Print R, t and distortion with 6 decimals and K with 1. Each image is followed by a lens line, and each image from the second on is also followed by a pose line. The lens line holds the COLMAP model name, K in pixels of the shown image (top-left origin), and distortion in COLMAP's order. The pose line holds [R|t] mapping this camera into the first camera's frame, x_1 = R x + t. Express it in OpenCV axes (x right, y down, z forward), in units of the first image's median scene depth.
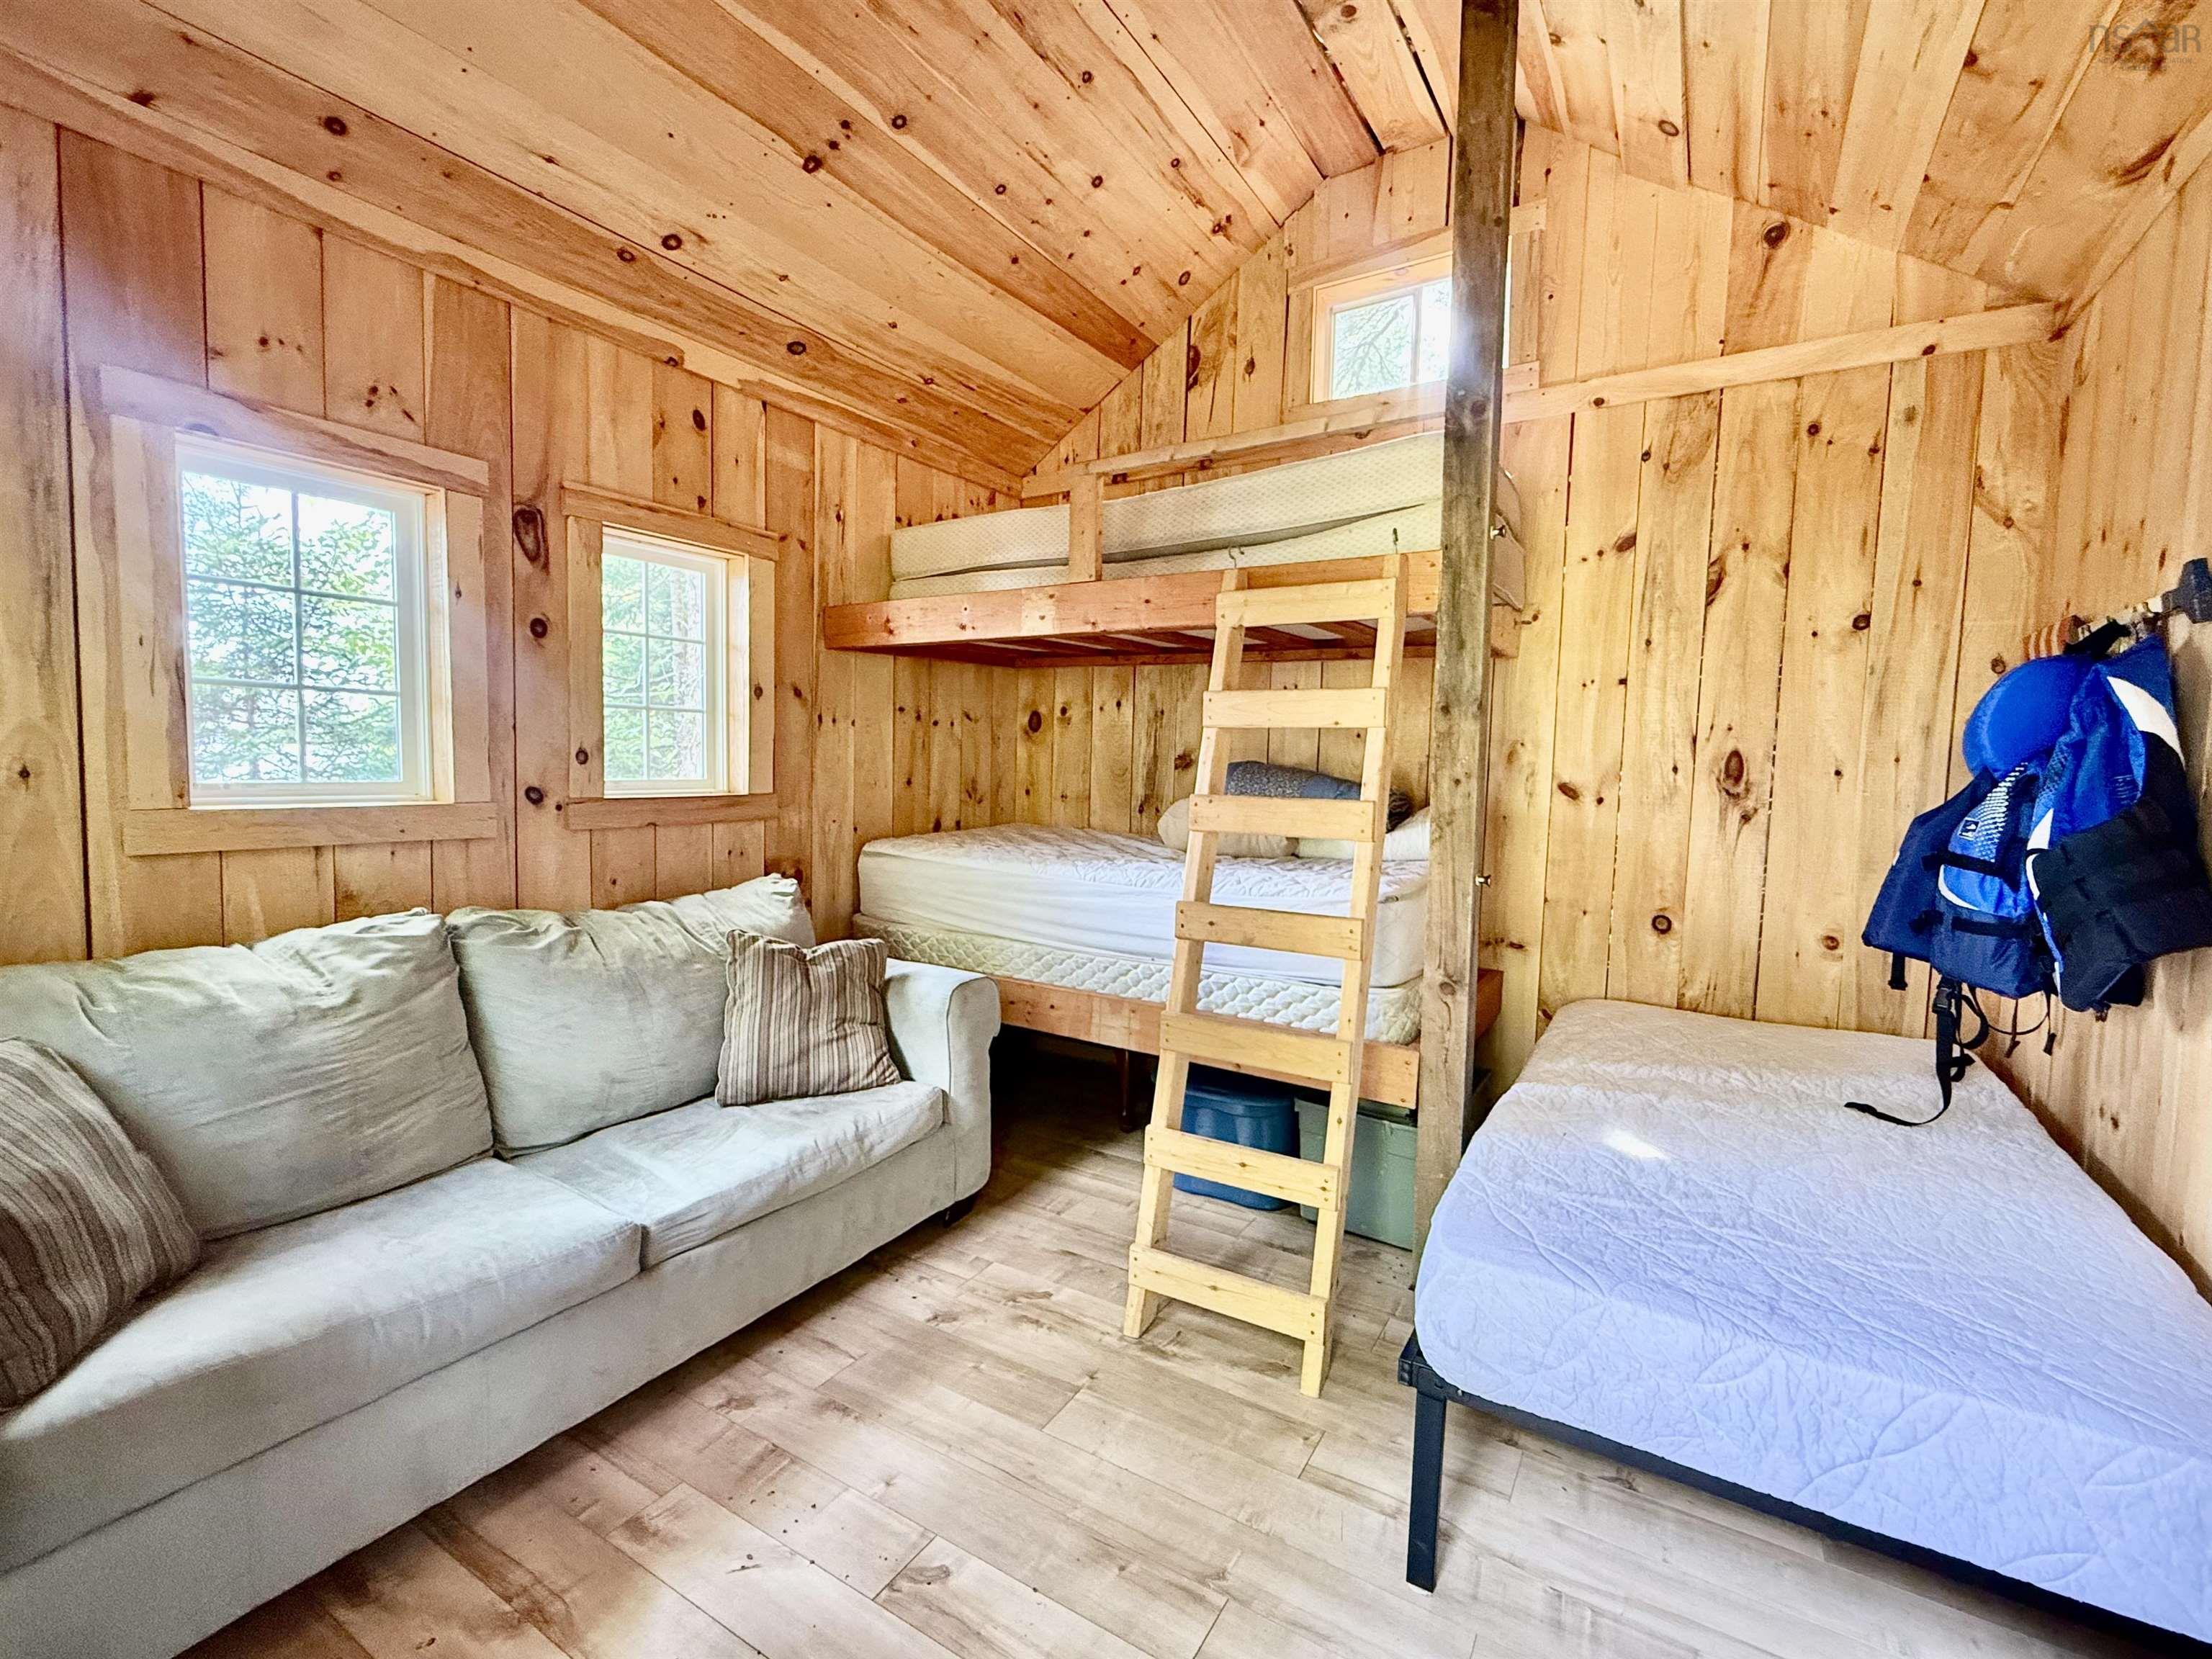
lens RADIAL K [[951.9, 0, 1104.8], [0, 951.9, 834.1], [0, 0, 1]] dist [0.001109, -0.000985]
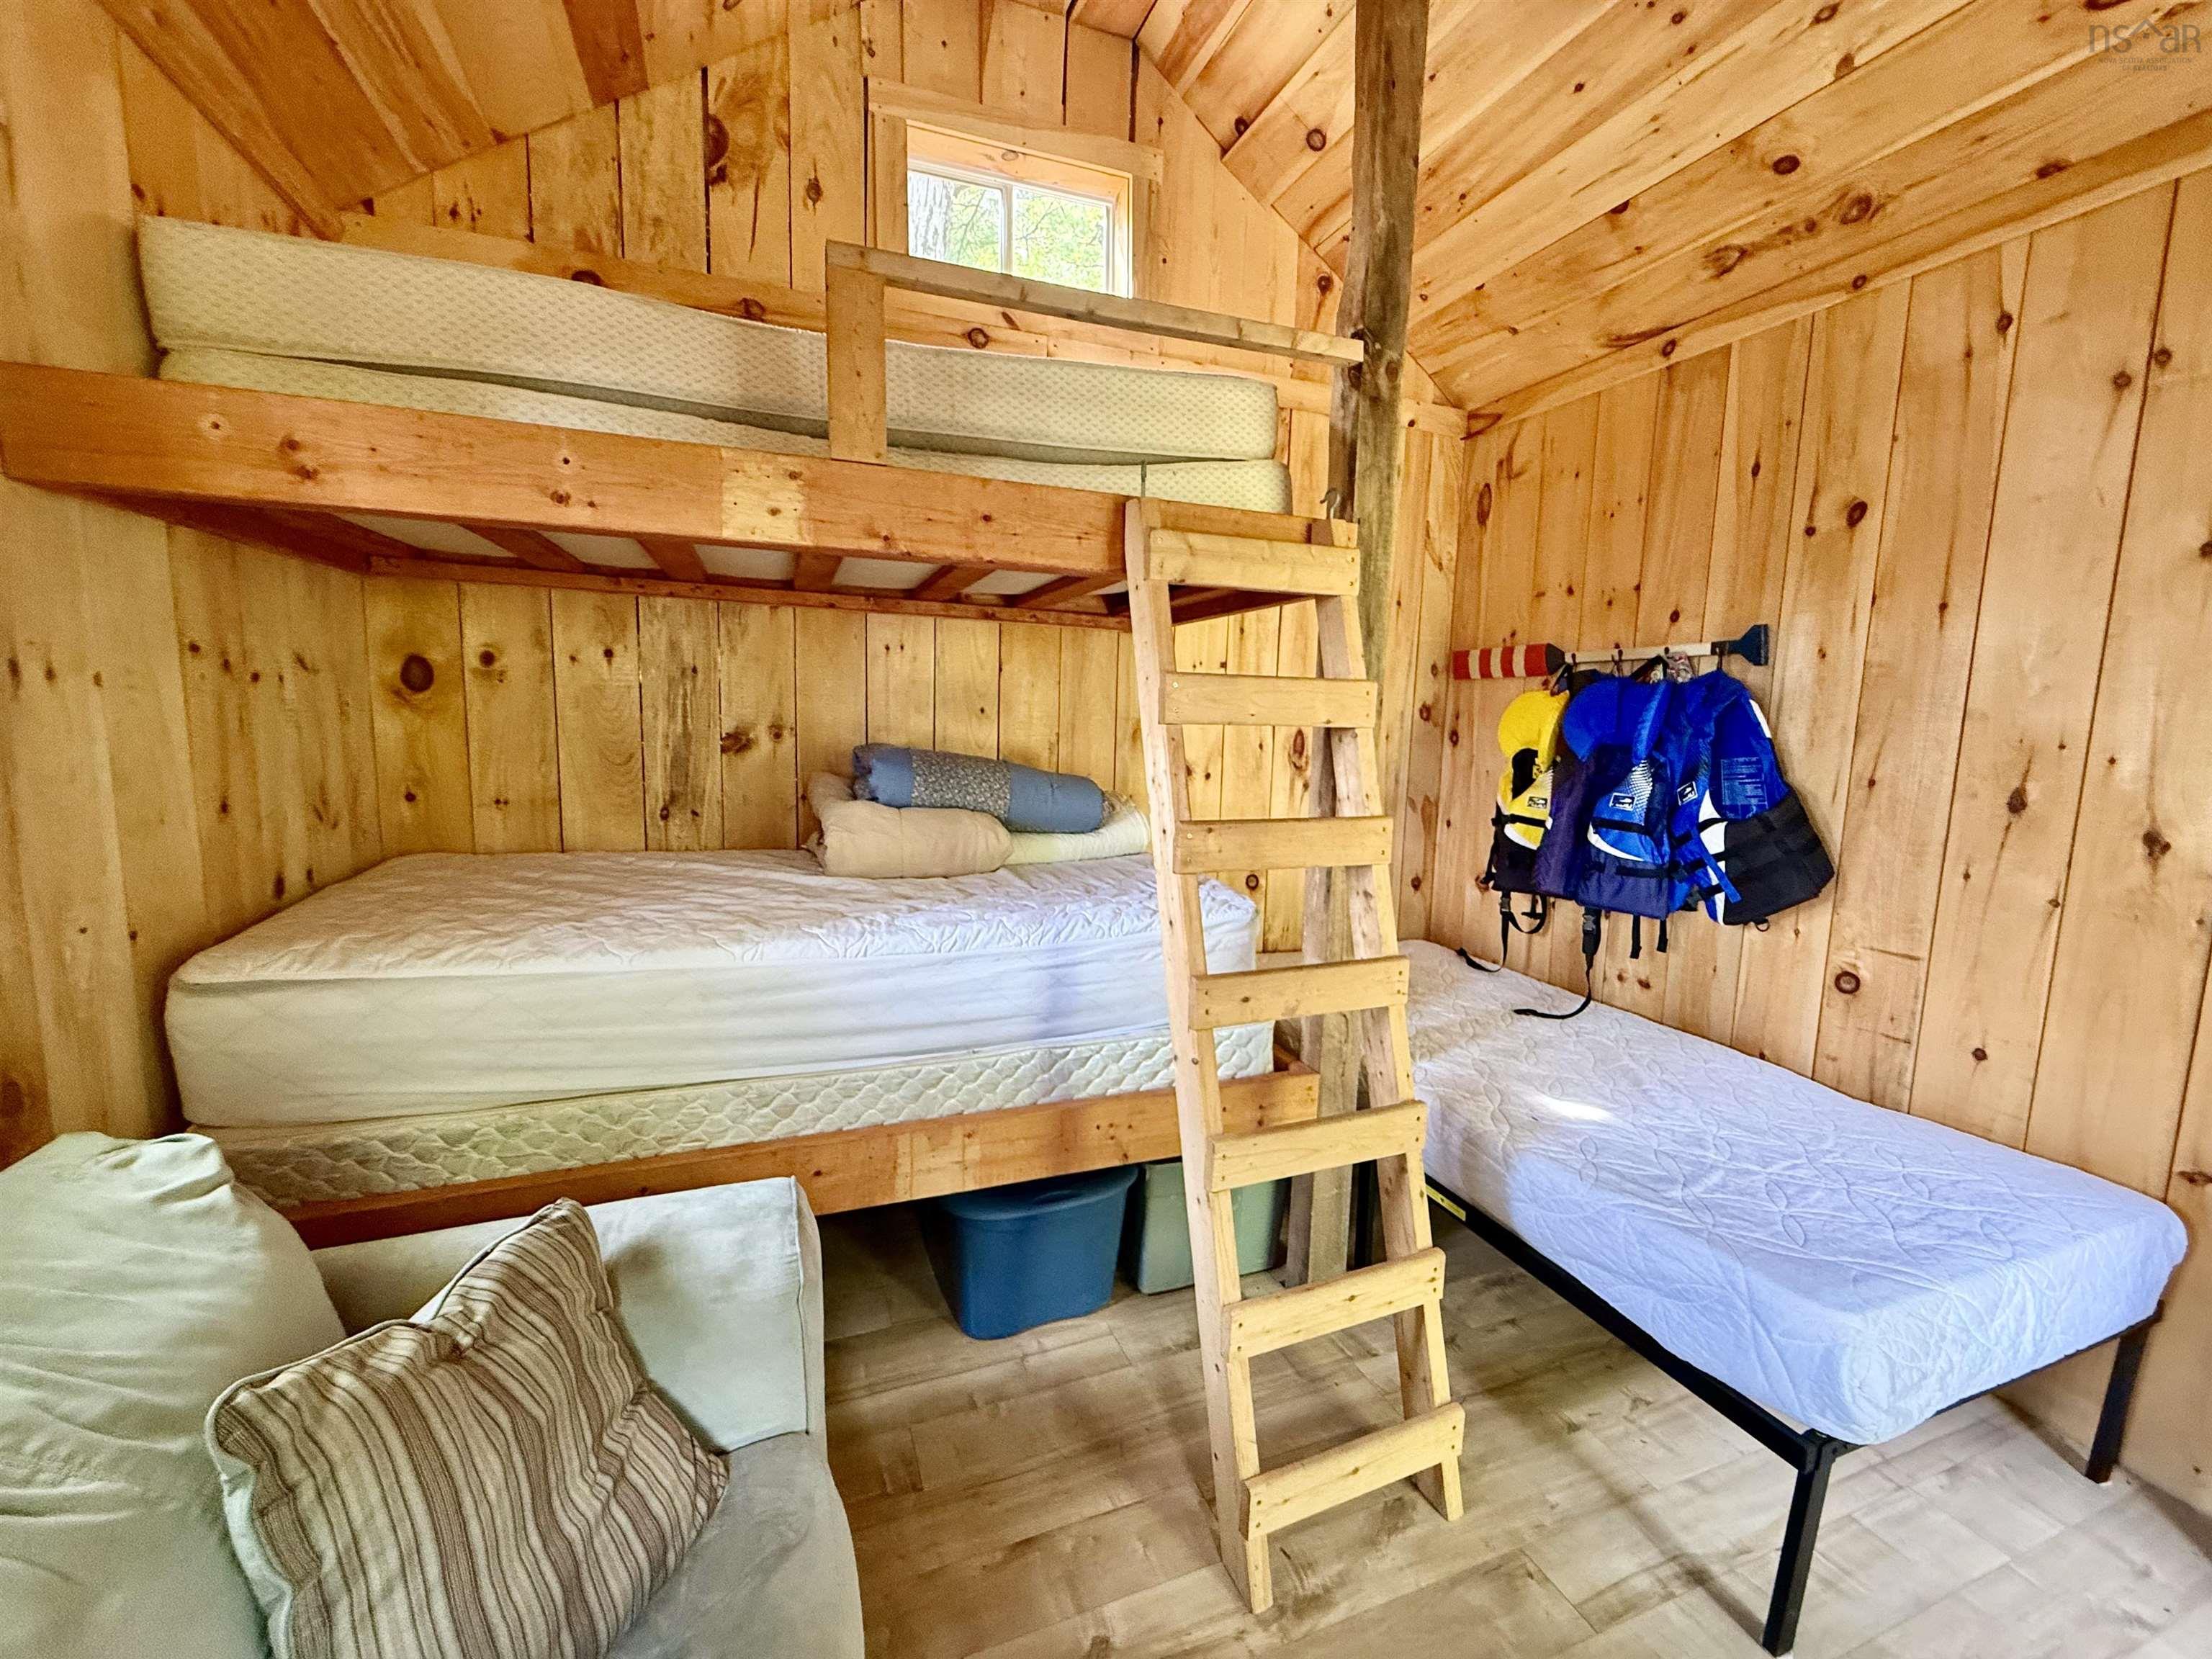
lens RADIAL K [[877.1, 0, 1097.6], [0, 877.1, 833.1], [0, 0, 1]] dist [-0.000006, 0.000125]
pose [[0.616016, -0.109030, 0.780152, -0.290413], [0.051449, 0.993829, 0.098267, -0.064795], [-0.786052, -0.020396, 0.617824, 0.422122]]
